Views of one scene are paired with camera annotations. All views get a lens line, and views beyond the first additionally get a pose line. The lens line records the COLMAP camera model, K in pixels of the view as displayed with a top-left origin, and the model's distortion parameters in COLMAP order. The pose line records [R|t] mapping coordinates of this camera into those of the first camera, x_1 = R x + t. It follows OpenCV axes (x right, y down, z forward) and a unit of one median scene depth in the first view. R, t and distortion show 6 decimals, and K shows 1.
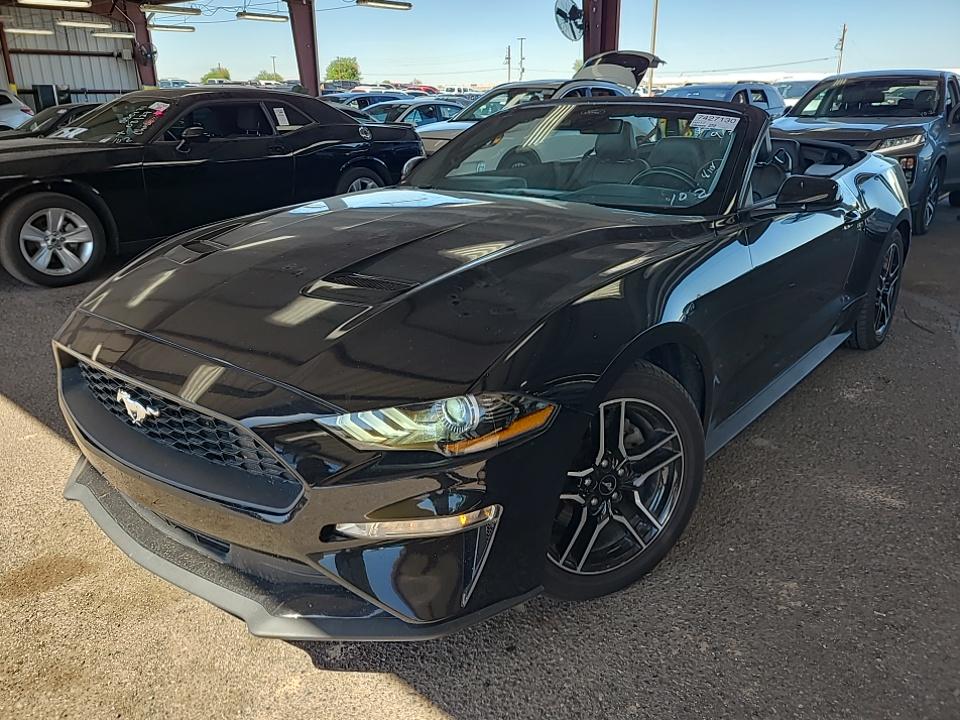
lens RADIAL K [[724.4, 0, 503.6], [0, 724.4, 339.0], [0, 0, 1]] dist [-0.002974, -0.009567]
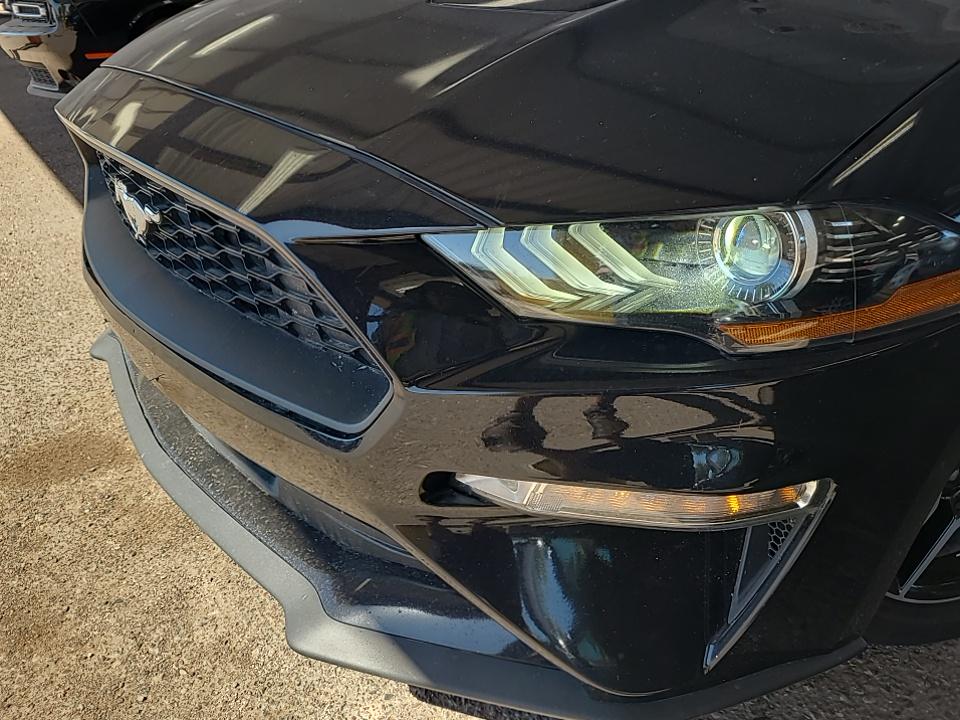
lens RADIAL K [[724.4, 0, 503.6], [0, 724.4, 339.0], [0, 0, 1]] dist [-0.002974, -0.009567]
pose [[0.974516, 0.104986, -0.198232, -0.111174], [-0.077327, 0.986775, 0.142464, 0.097320], [0.210567, -0.123504, 0.969746, 0.531133]]
